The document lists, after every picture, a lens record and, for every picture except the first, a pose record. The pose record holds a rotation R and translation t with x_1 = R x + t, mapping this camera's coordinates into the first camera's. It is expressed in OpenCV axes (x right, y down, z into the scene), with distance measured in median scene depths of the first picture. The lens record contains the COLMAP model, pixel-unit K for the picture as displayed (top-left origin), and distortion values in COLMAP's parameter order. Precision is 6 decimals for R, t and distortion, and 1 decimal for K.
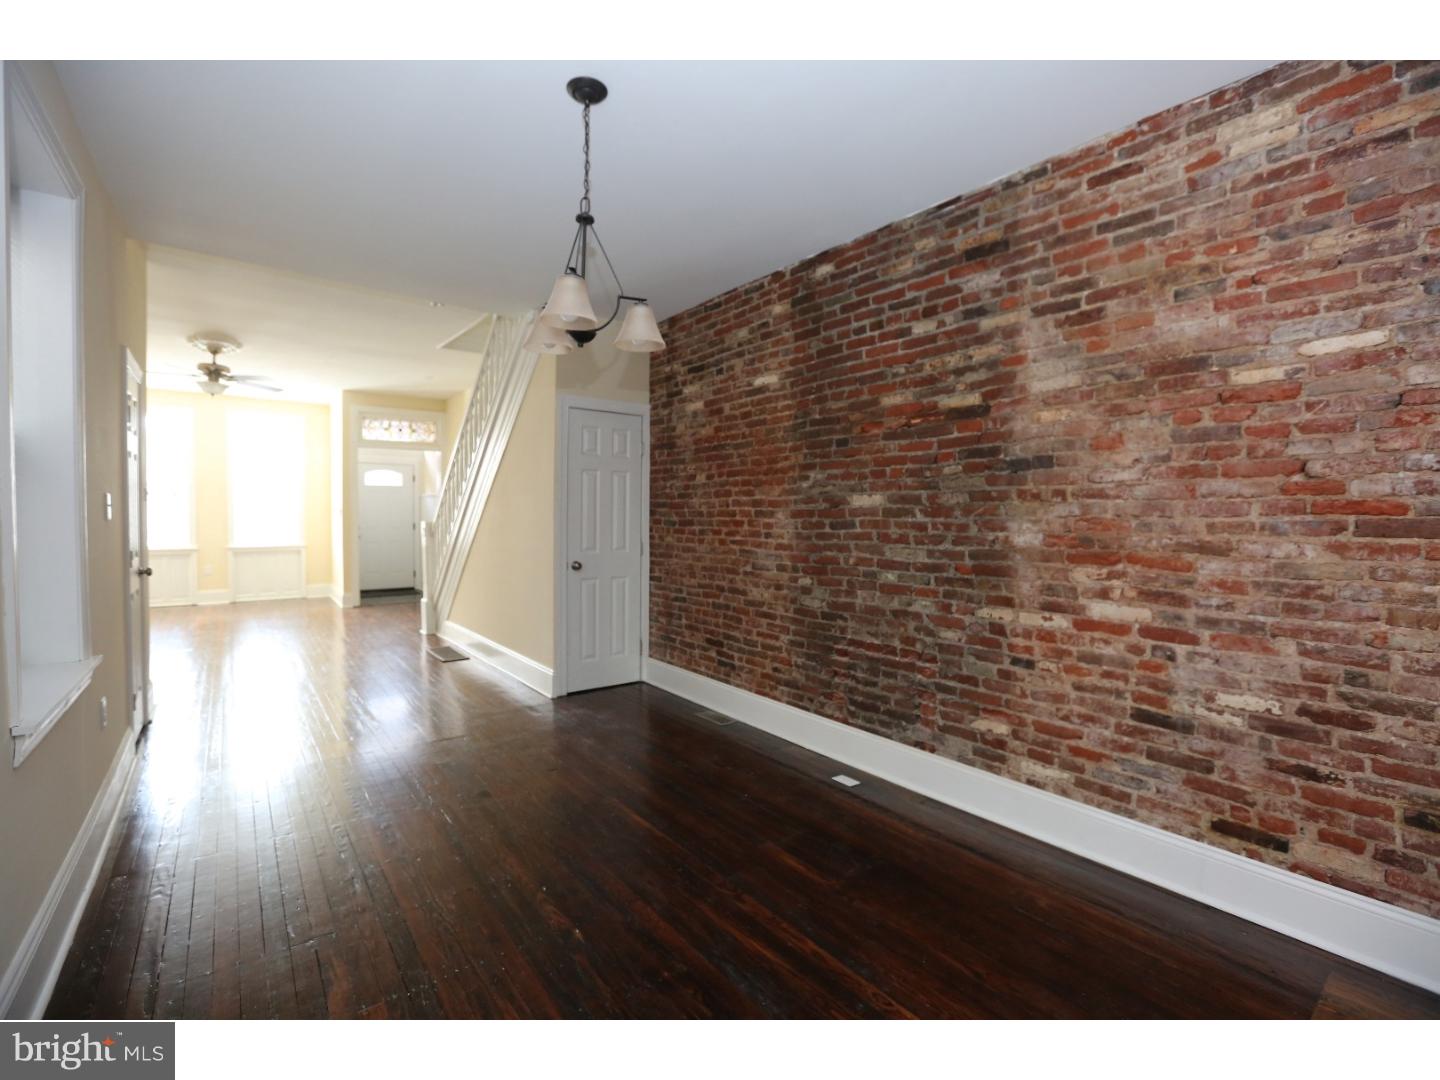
lens RADIAL K [[654.8, 0, 720.3], [0, 654.8, 533.4], [0, 0, 1]] dist [-0.052722, 0.018014]
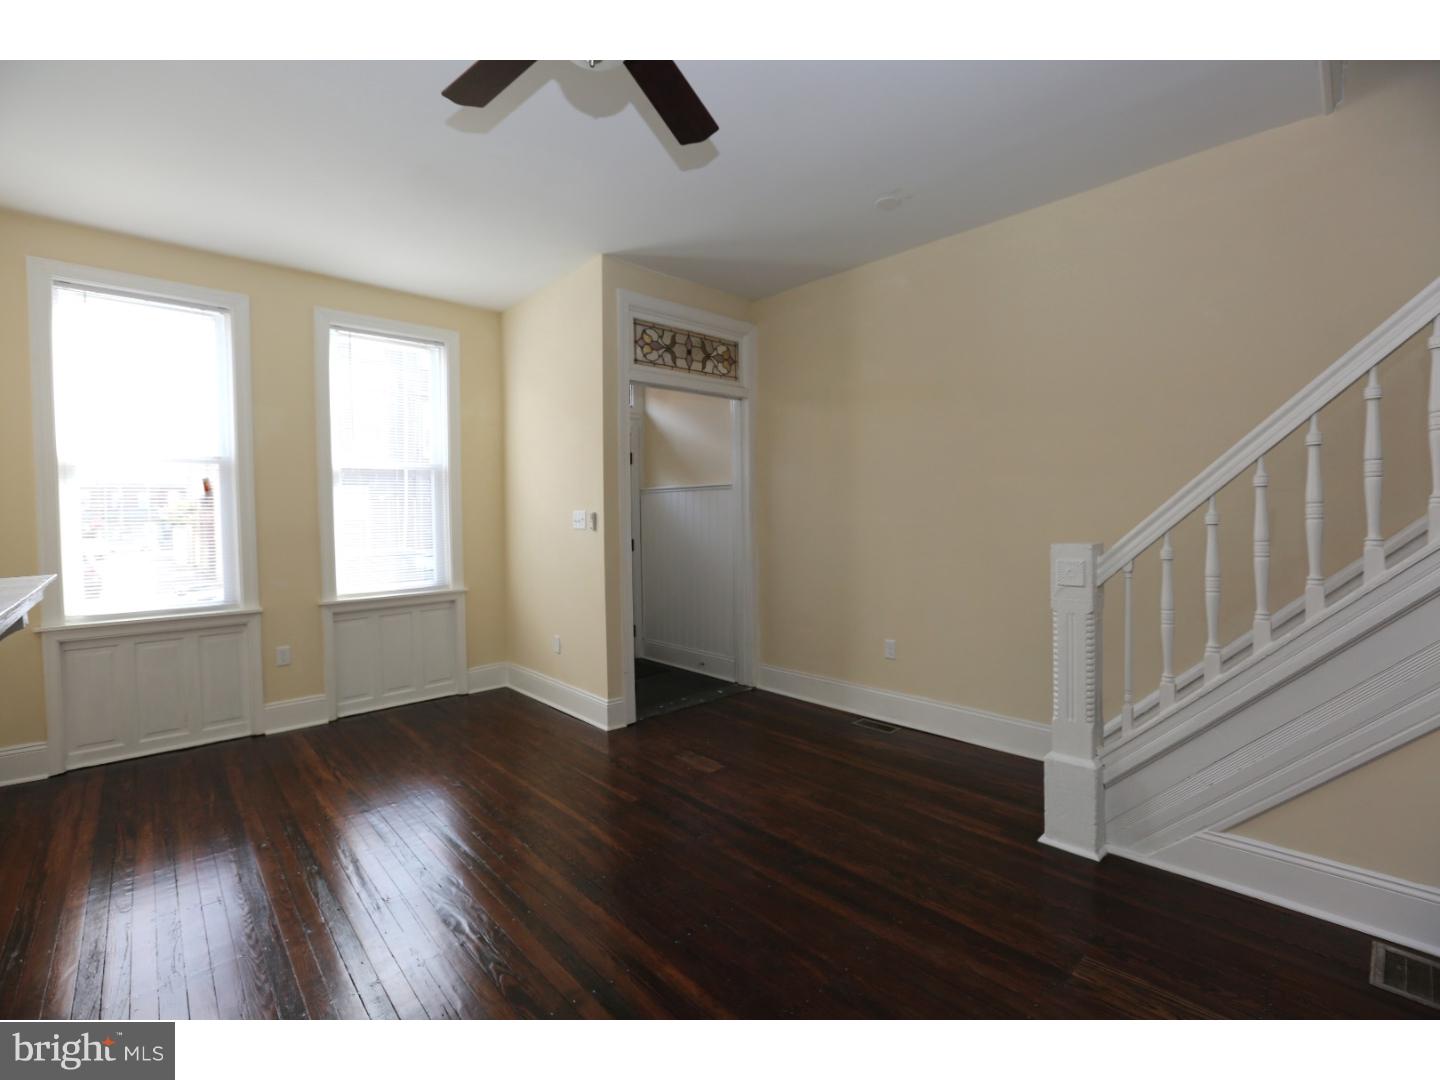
lens RADIAL K [[650.4, 0, 724.4], [0, 650.4, 523.1], [0, 0, 1]] dist [-0.059840, 0.017665]
pose [[0.995135, -0.020207, 0.096422, -1.091762], [0.021624, 0.999673, -0.013674, -0.047454], [-0.096114, 0.015693, 0.995247, 1.065027]]
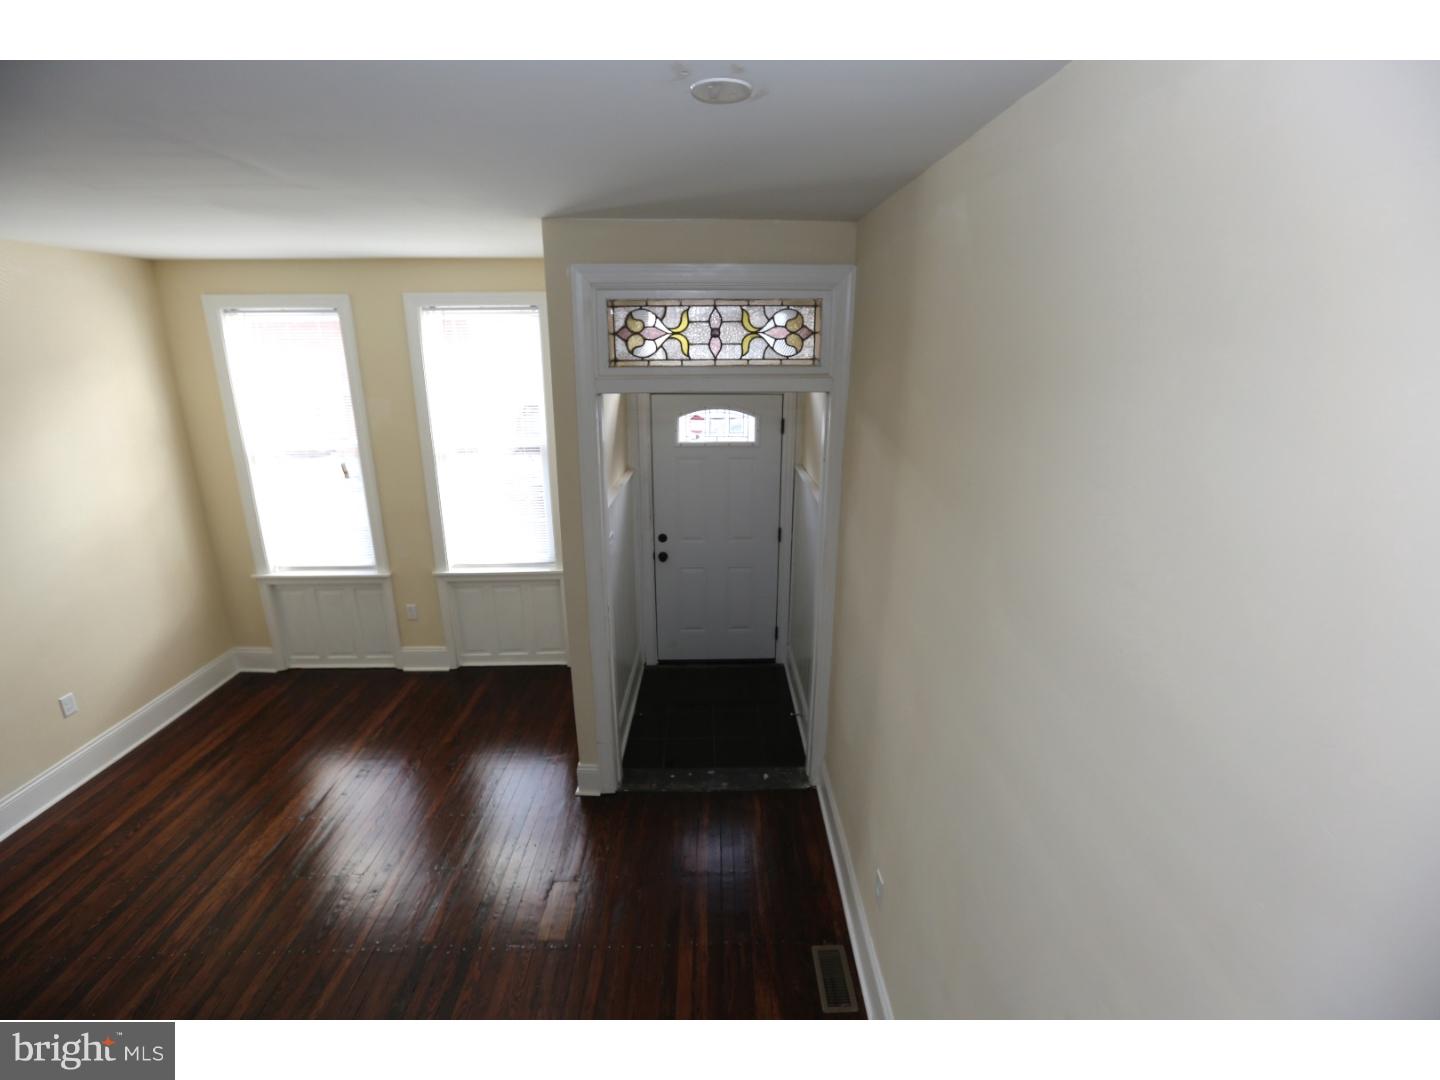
lens RADIAL K [[654.8, 0, 720.3], [0, 654.8, 533.4], [0, 0, 1]] dist [-0.052722, 0.018014]
pose [[0.804178, 0.170575, -0.569387, -0.607974], [-0.017002, 0.964147, 0.264823, -0.316119], [0.594146, -0.203284, 0.778246, 1.527298]]
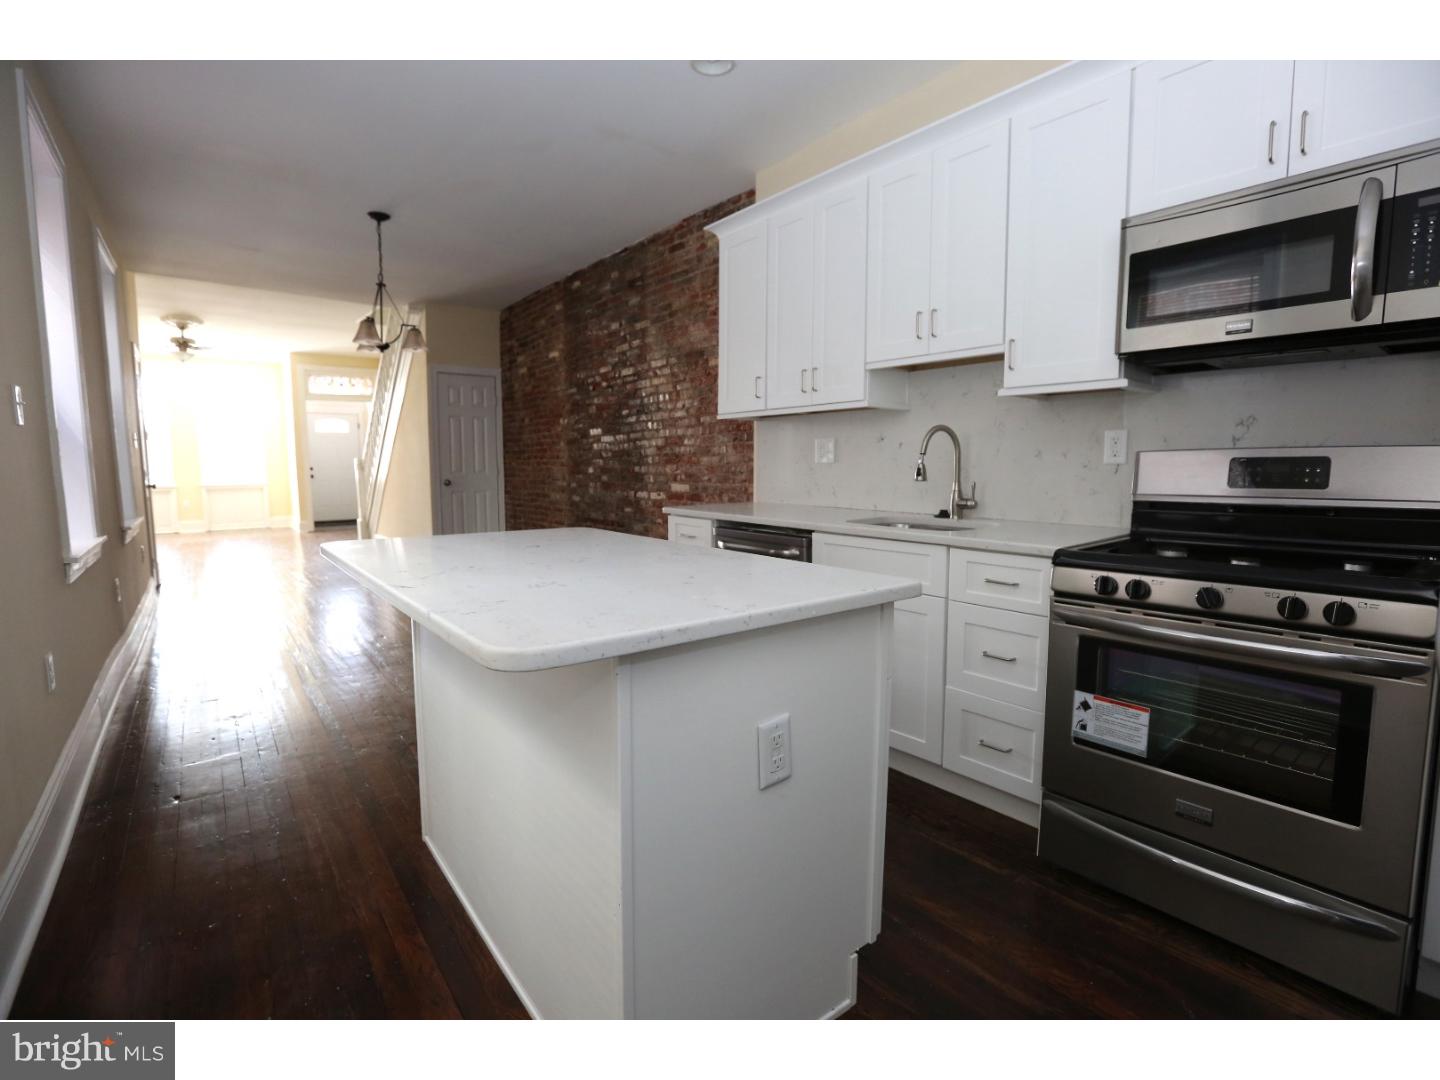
lens RADIAL K [[654.8, 0, 720.3], [0, 654.8, 533.4], [0, 0, 1]] dist [-0.052722, 0.018014]
pose [[0.999597, -0.007945, 0.027258, 0.364871], [0.005852, 0.997088, 0.076037, 0.059636], [-0.027783, -0.075847, 0.996732, -0.485882]]
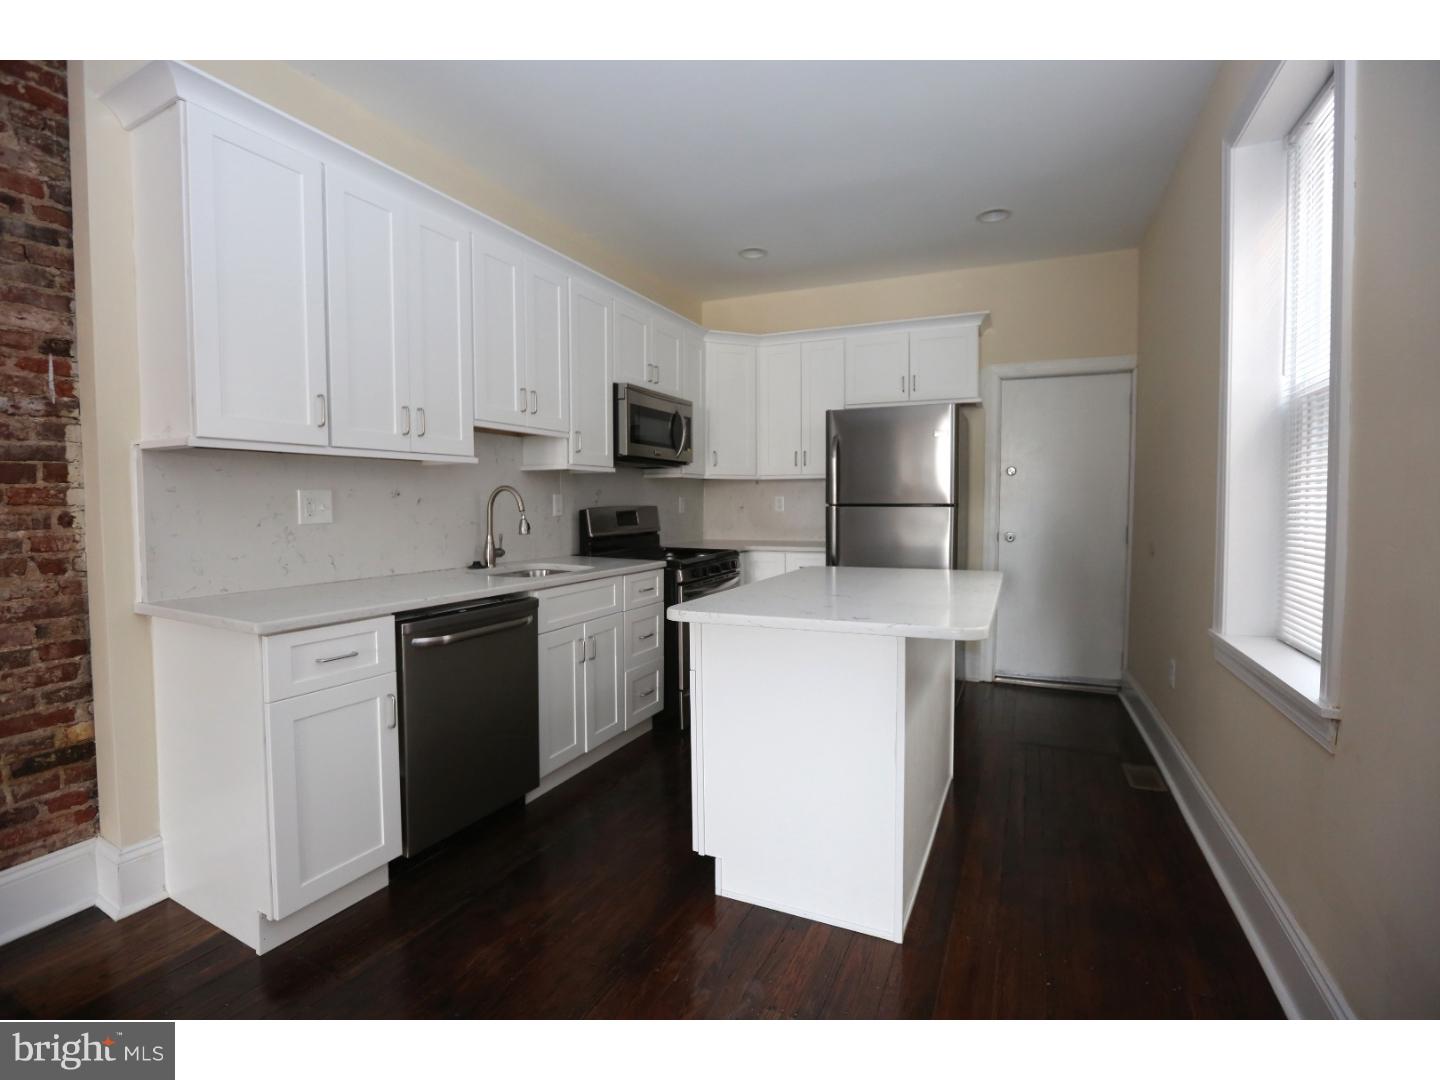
lens RADIAL K [[654.8, 0, 720.3], [0, 654.8, 533.4], [0, 0, 1]] dist [-0.052722, 0.018014]
pose [[-0.459289, -0.045838, 0.887103, -0.104594], [0.027231, 0.997472, 0.065640, 0.020588], [-0.887869, 0.054305, -0.456880, 0.186714]]
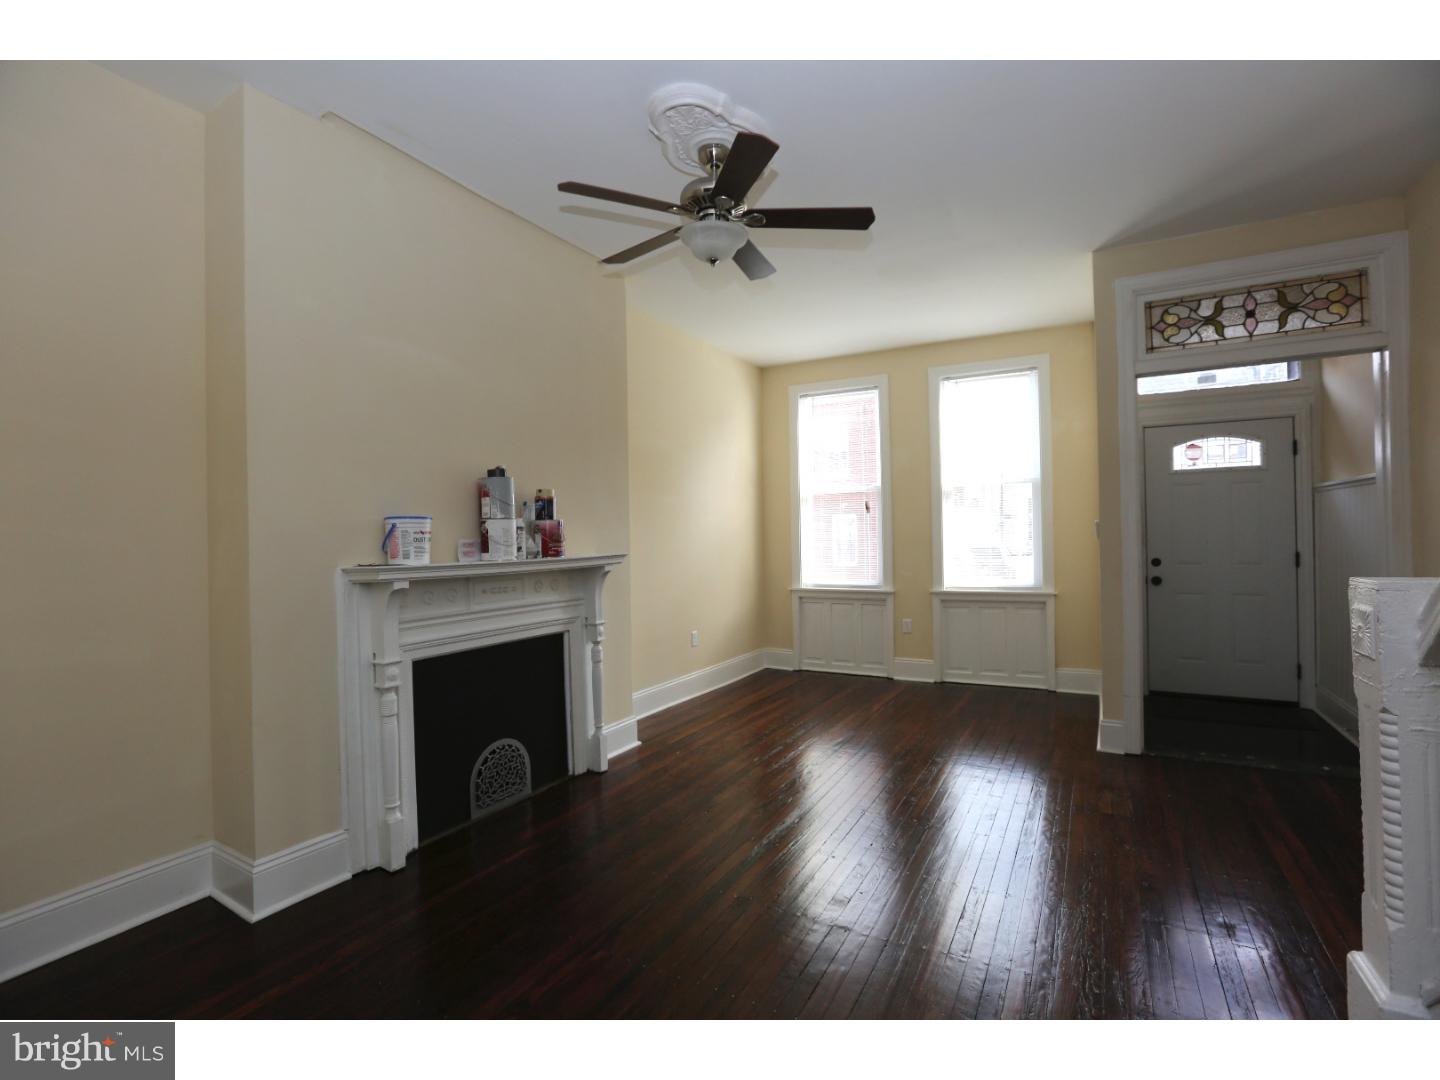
lens RADIAL K [[654.8, 0, 720.3], [0, 654.8, 533.4], [0, 0, 1]] dist [-0.052722, 0.018014]
pose [[0.382704, -0.011761, -0.923796, -0.563927], [-0.005171, 0.999876, -0.014871, -0.047248], [0.923857, 0.010468, 0.382596, 1.188667]]
